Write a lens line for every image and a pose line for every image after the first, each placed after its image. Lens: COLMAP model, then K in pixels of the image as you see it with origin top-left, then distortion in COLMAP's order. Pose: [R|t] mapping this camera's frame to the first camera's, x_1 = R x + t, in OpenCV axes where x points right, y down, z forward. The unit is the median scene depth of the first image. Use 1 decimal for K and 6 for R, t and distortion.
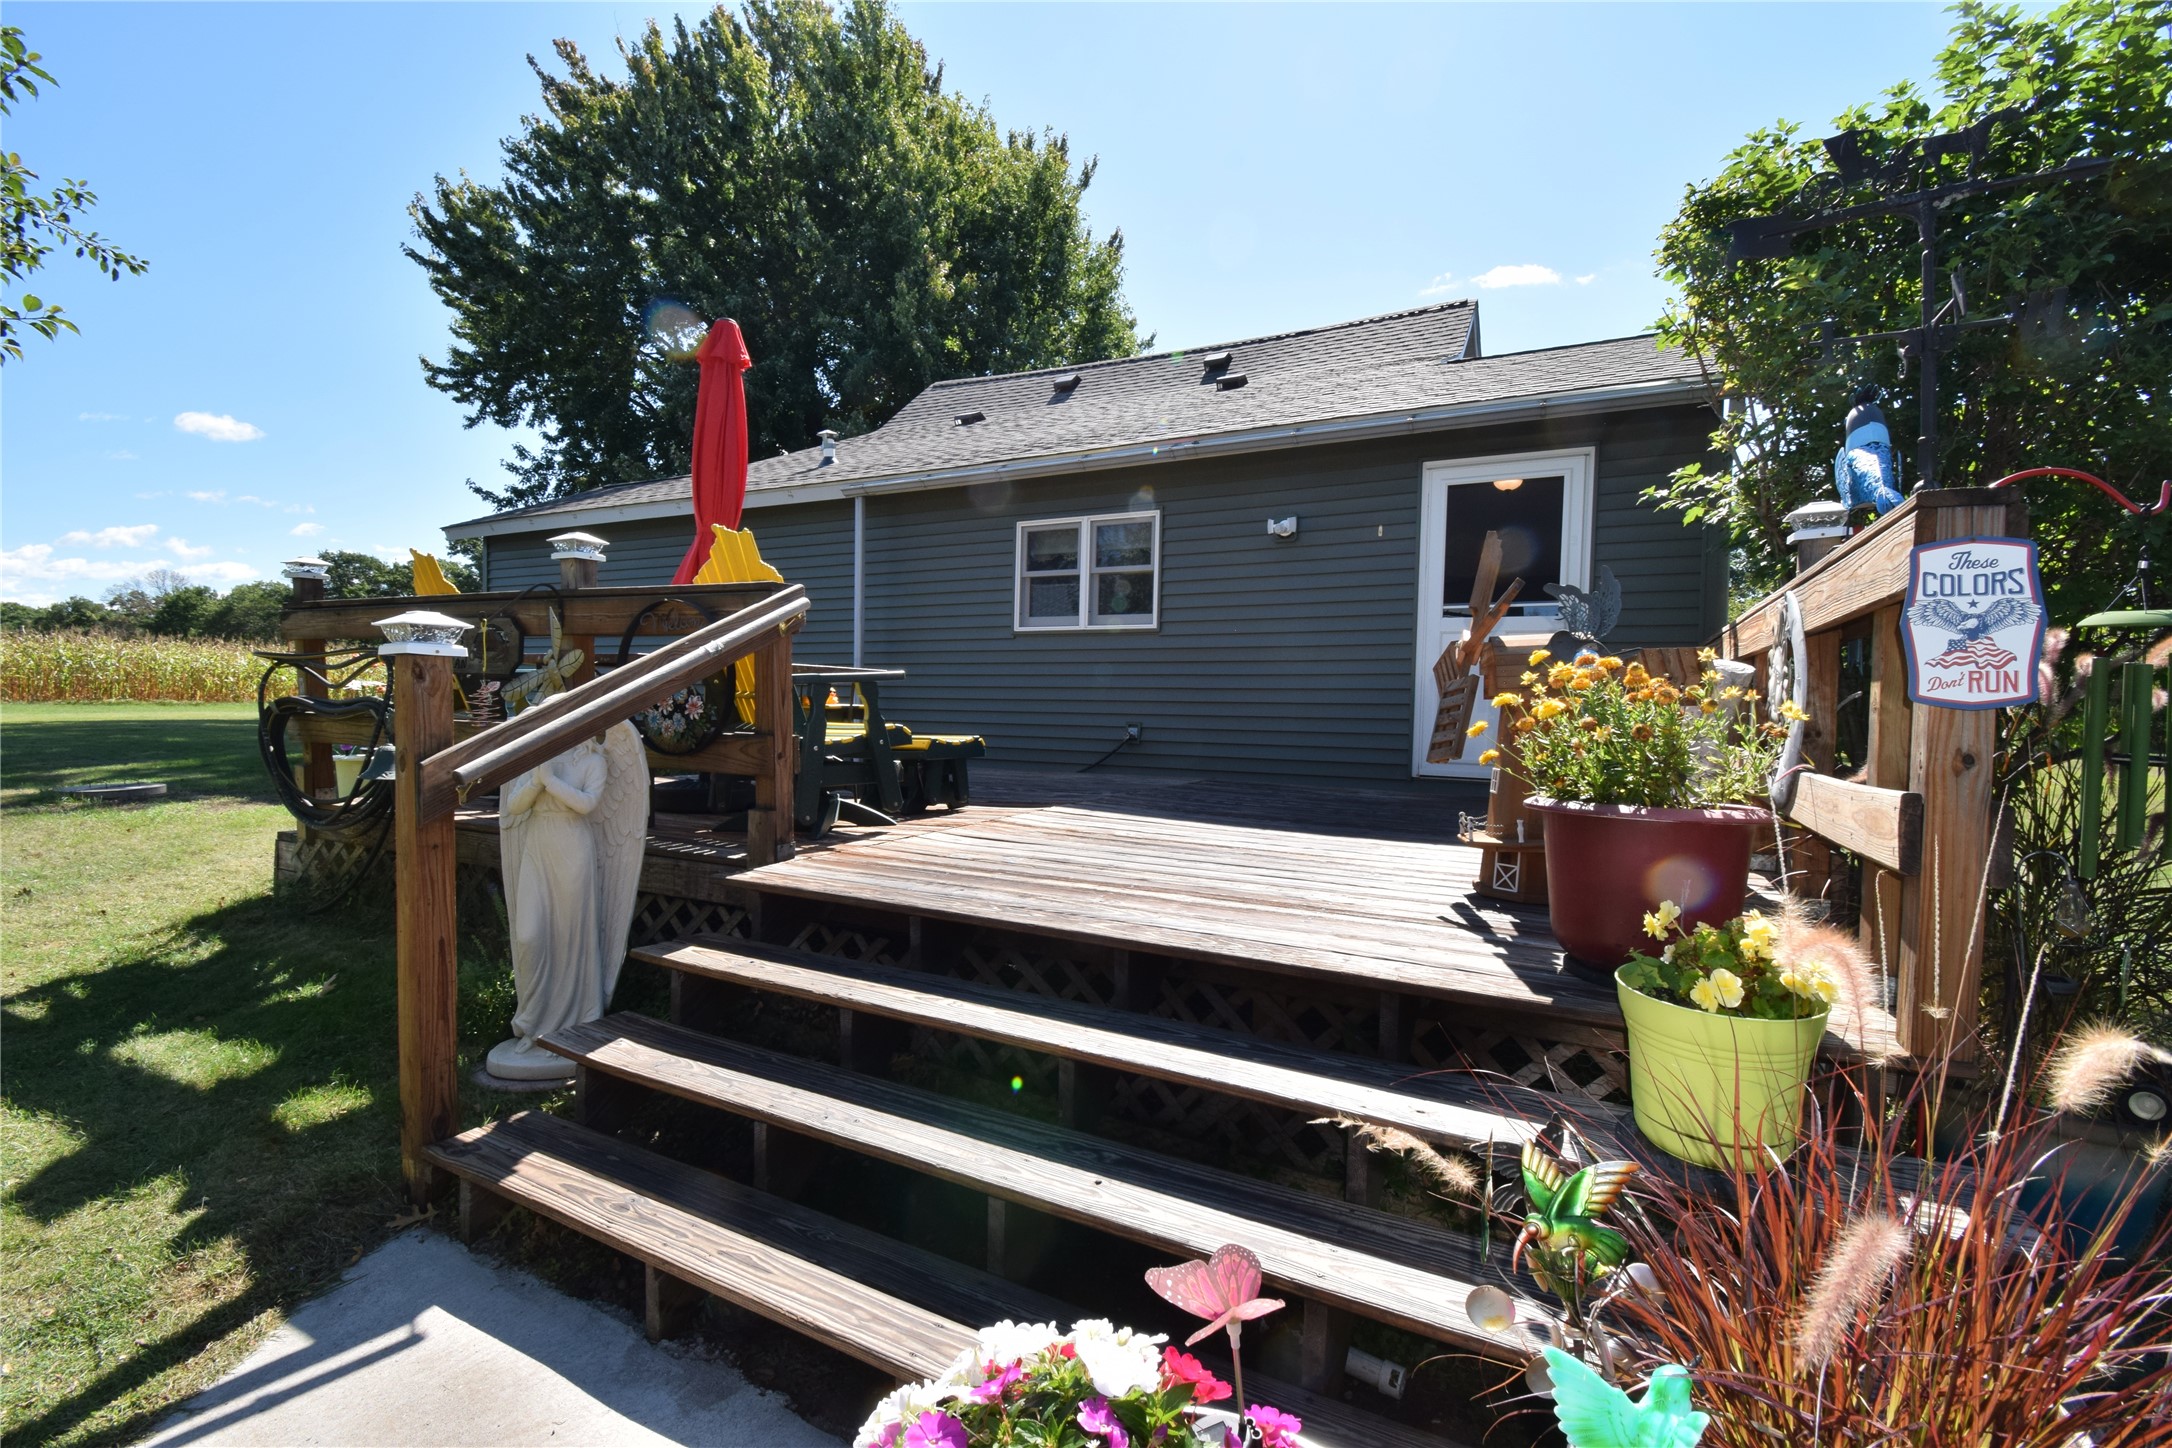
lens RADIAL K [[953.8, 0, 1086.0], [0, 953.8, 724.0], [0, 0, 1]] dist [0.000066, -0.013842]
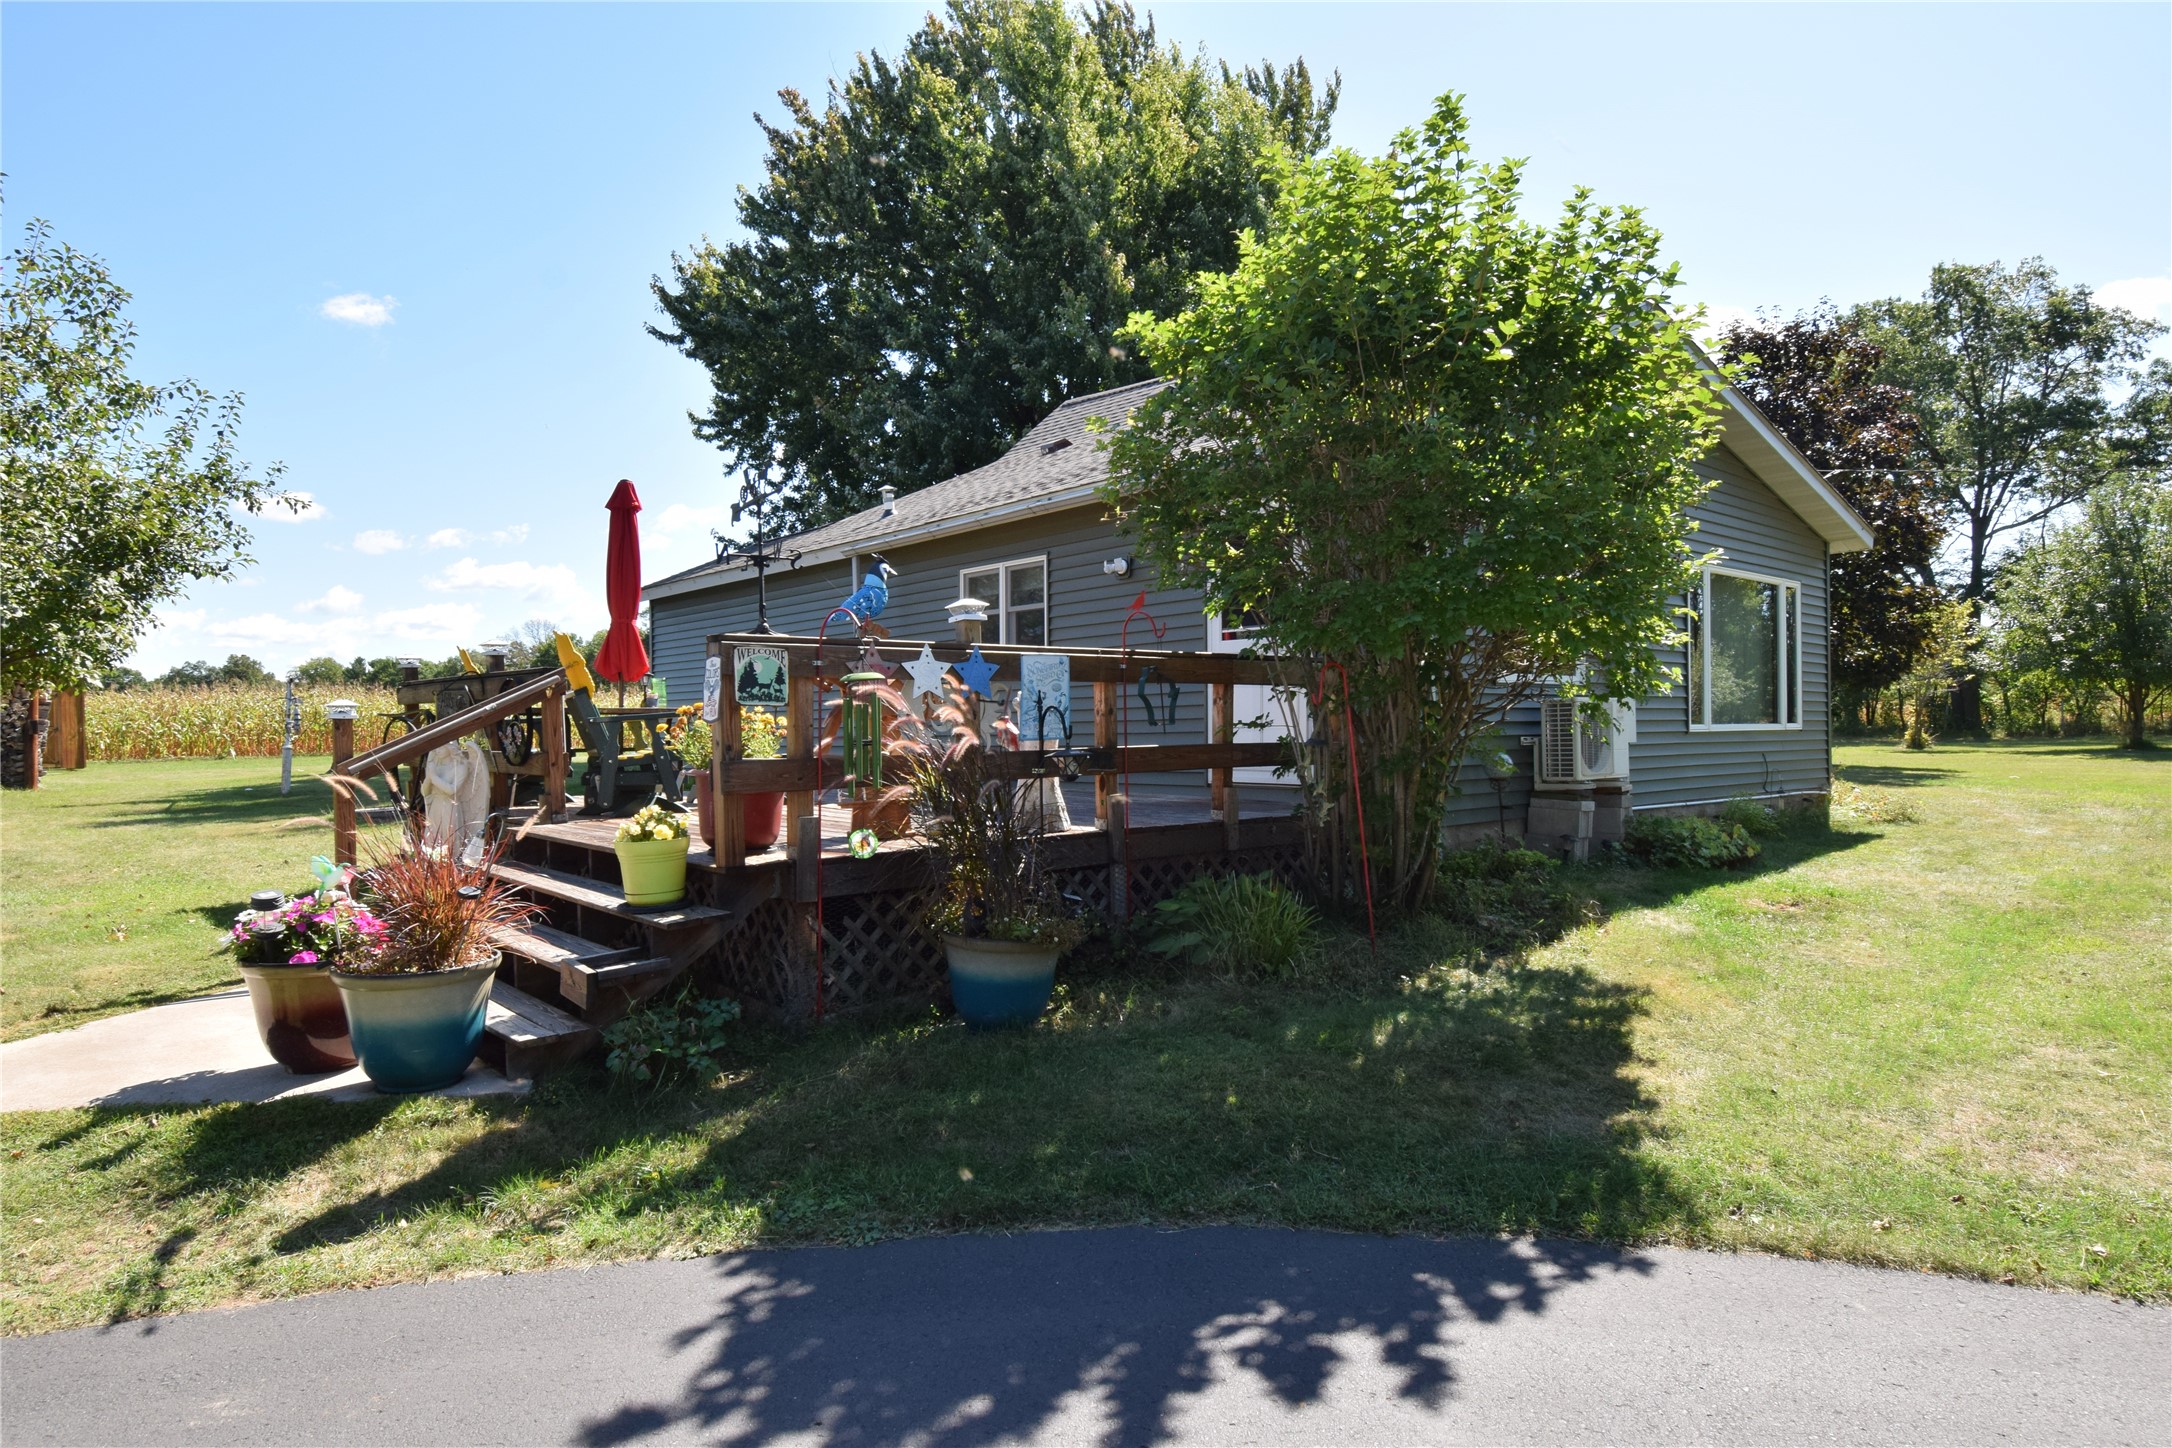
lens RADIAL K [[1273.6, 0, 1086.0], [0, 1273.6, 724.0], [0, 0, 1]] dist [0.001553, 0.000072]
pose [[0.924208, -0.029176, -0.380774, 0.255298], [0.018967, 0.999354, -0.030537, 0.008397], [0.381419, 0.021000, 0.924164, -0.136592]]
